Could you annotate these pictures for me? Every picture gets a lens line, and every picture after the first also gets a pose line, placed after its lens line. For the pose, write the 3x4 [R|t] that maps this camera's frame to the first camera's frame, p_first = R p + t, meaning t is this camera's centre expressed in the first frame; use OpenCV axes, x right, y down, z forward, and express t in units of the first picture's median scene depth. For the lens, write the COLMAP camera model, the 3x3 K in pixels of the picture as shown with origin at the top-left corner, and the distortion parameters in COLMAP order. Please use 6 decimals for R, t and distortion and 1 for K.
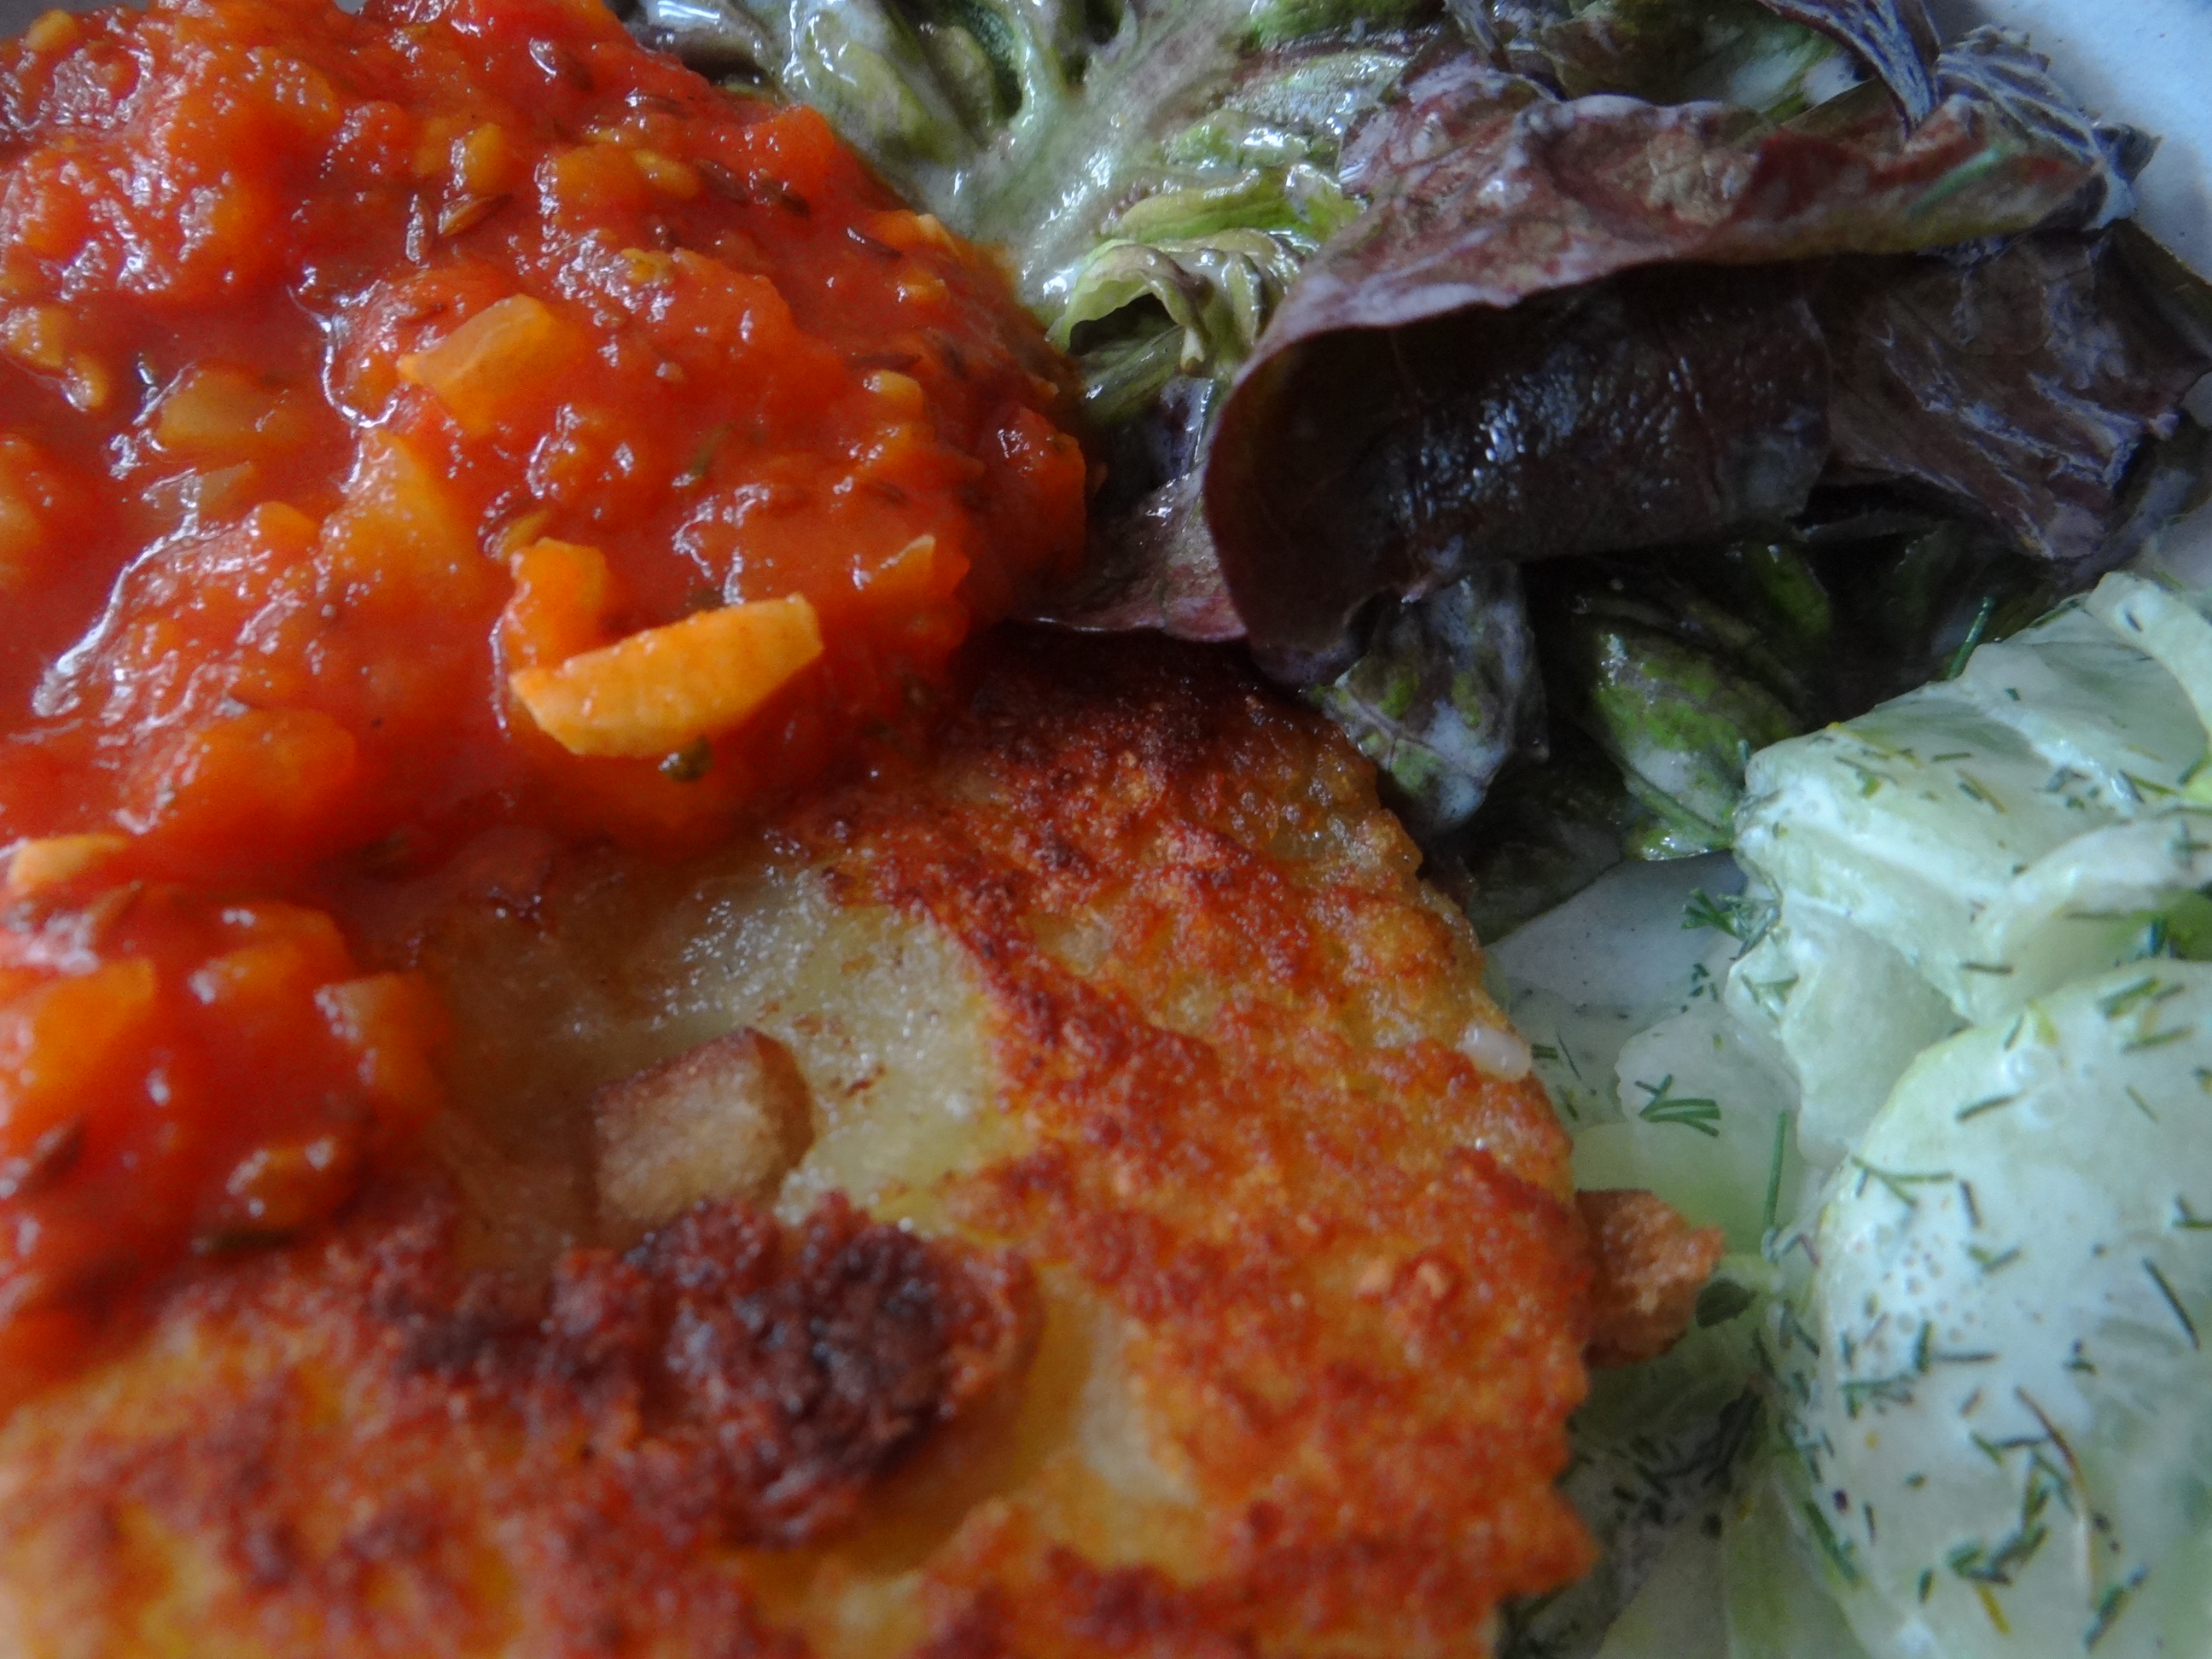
lens RADIAL K [[1694.6, 0, 1106.0], [0, 1694.6, 829.5], [0, 0, 1]] dist [0.003790, -0.040395]
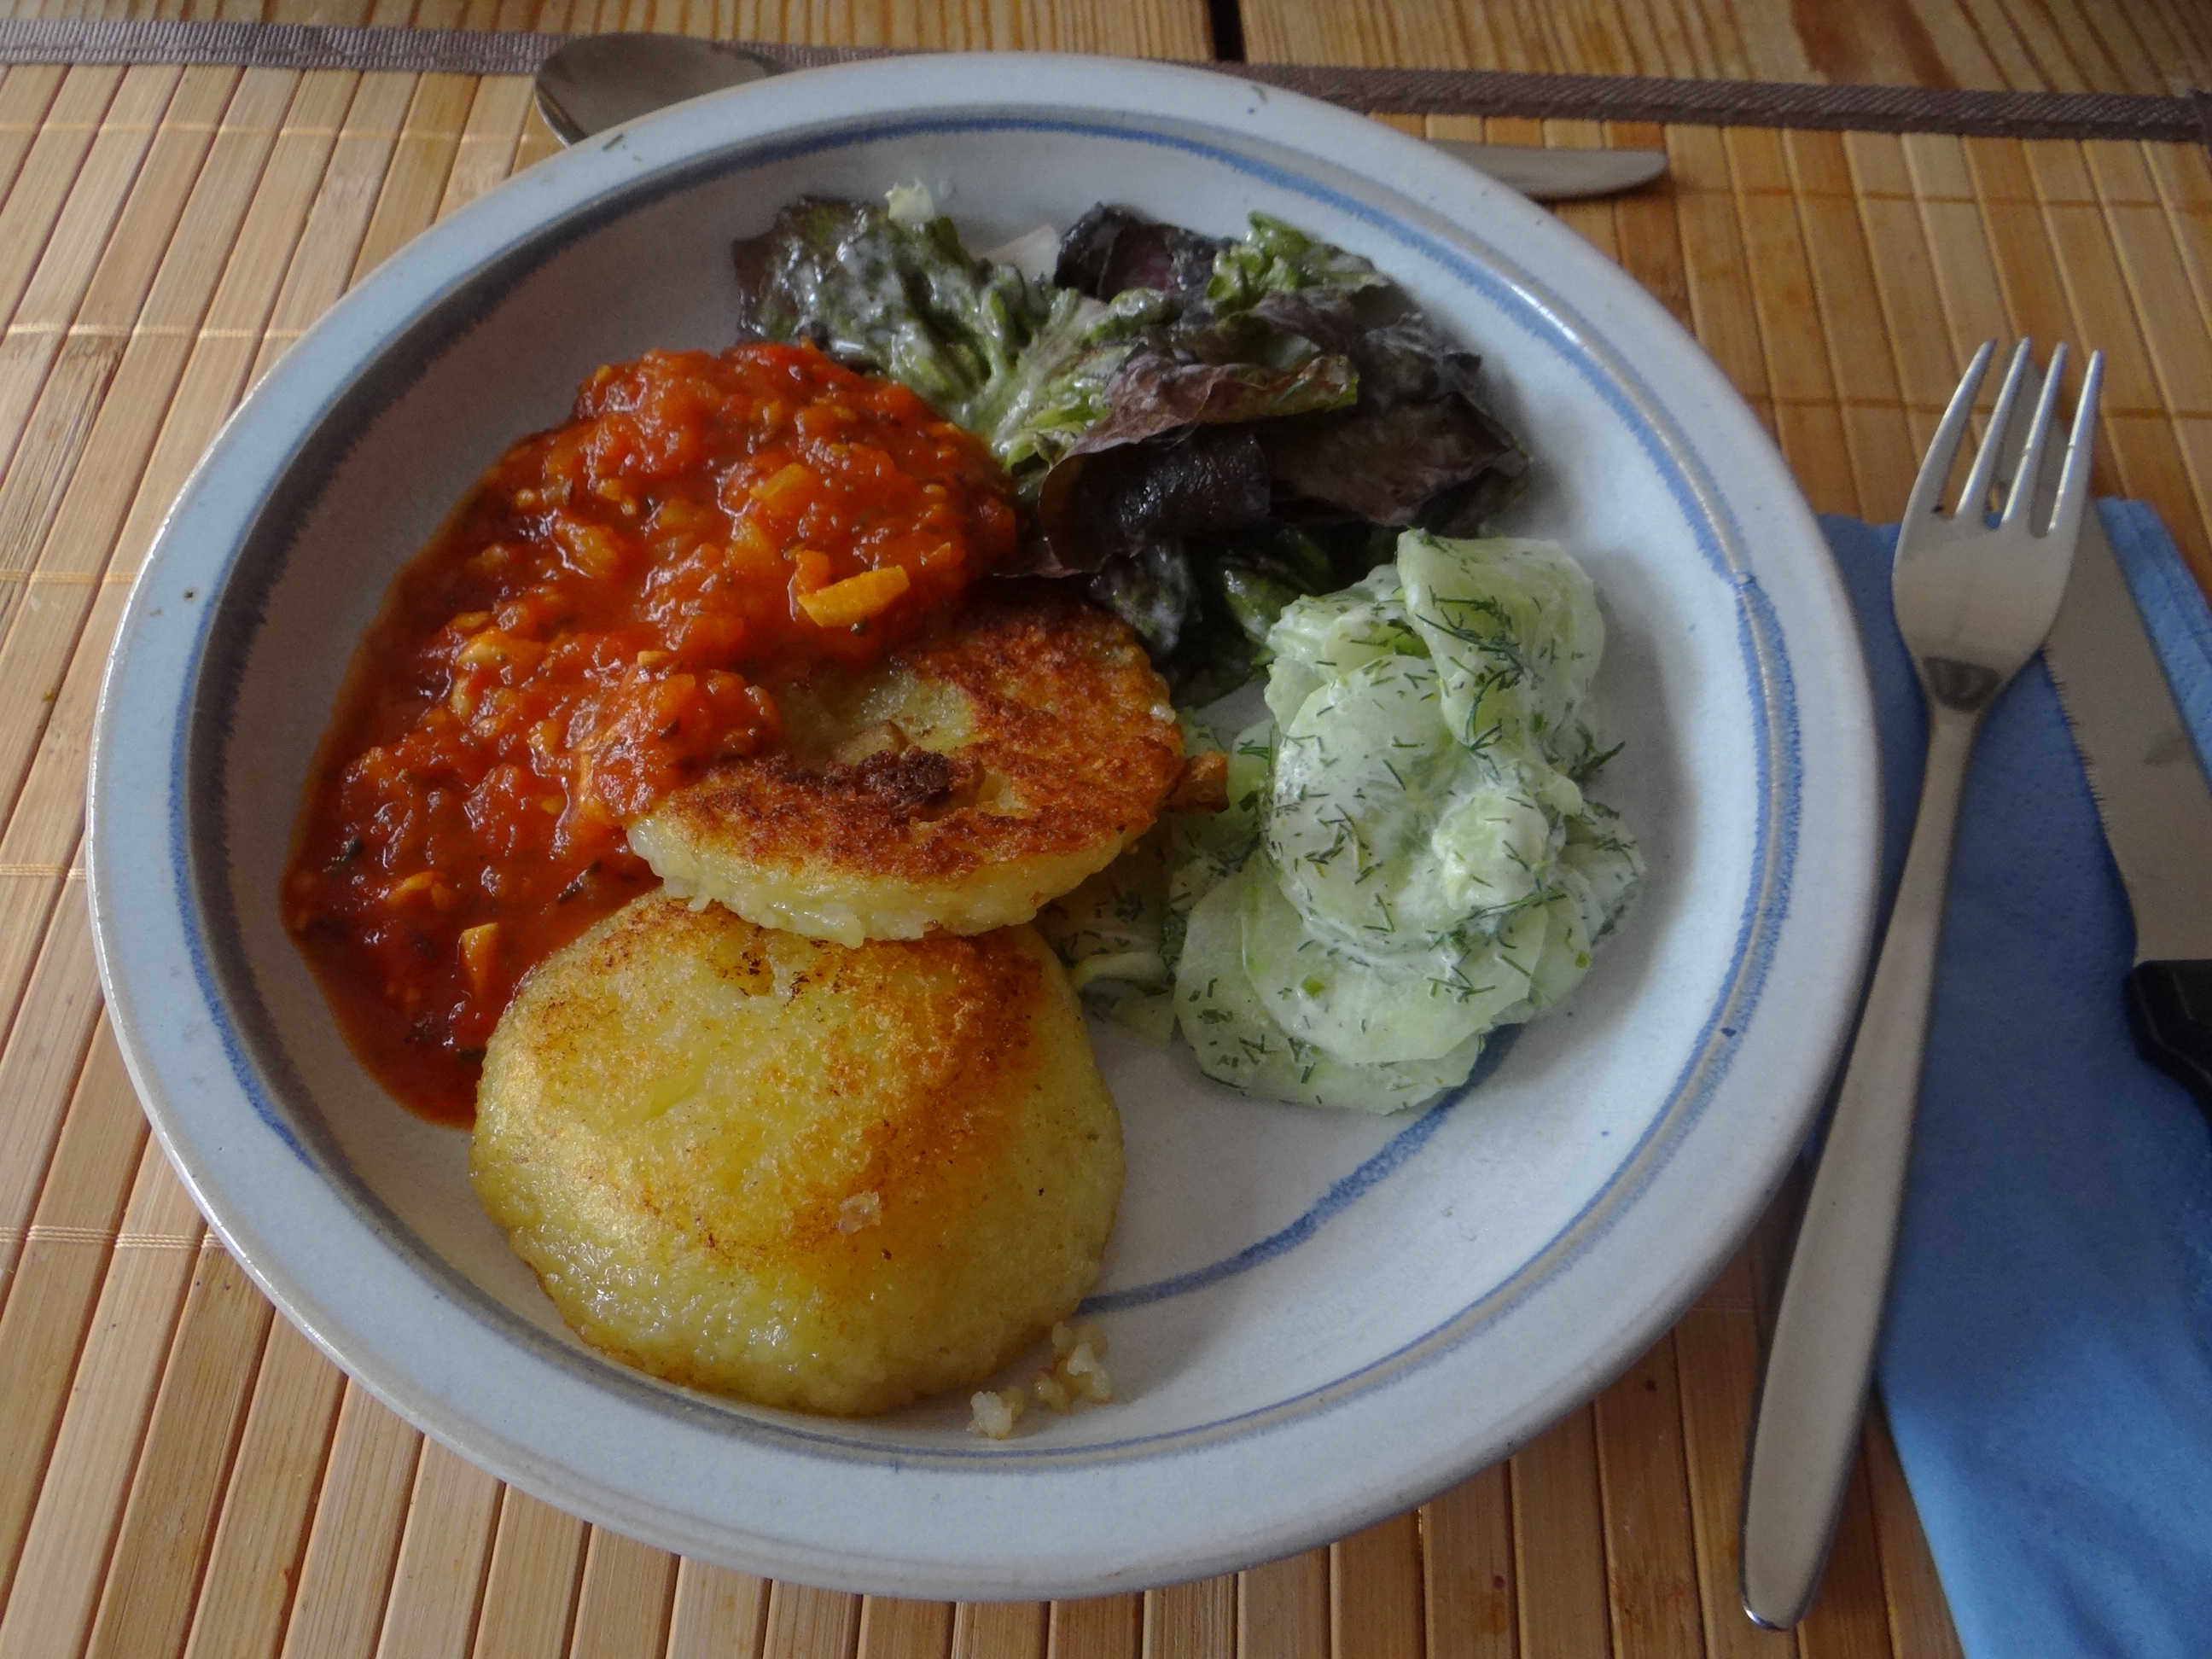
lens RADIAL K [[1766.7, 0, 1097.9], [0, 1766.7, 819.8], [0, 0, 1]] dist [-0.000392, -0.005575]
pose [[0.995908, -0.047388, -0.076956, 0.313839], [0.038183, 0.992401, -0.116970, 0.578987], [0.081914, 0.113552, 0.990149, -1.633383]]
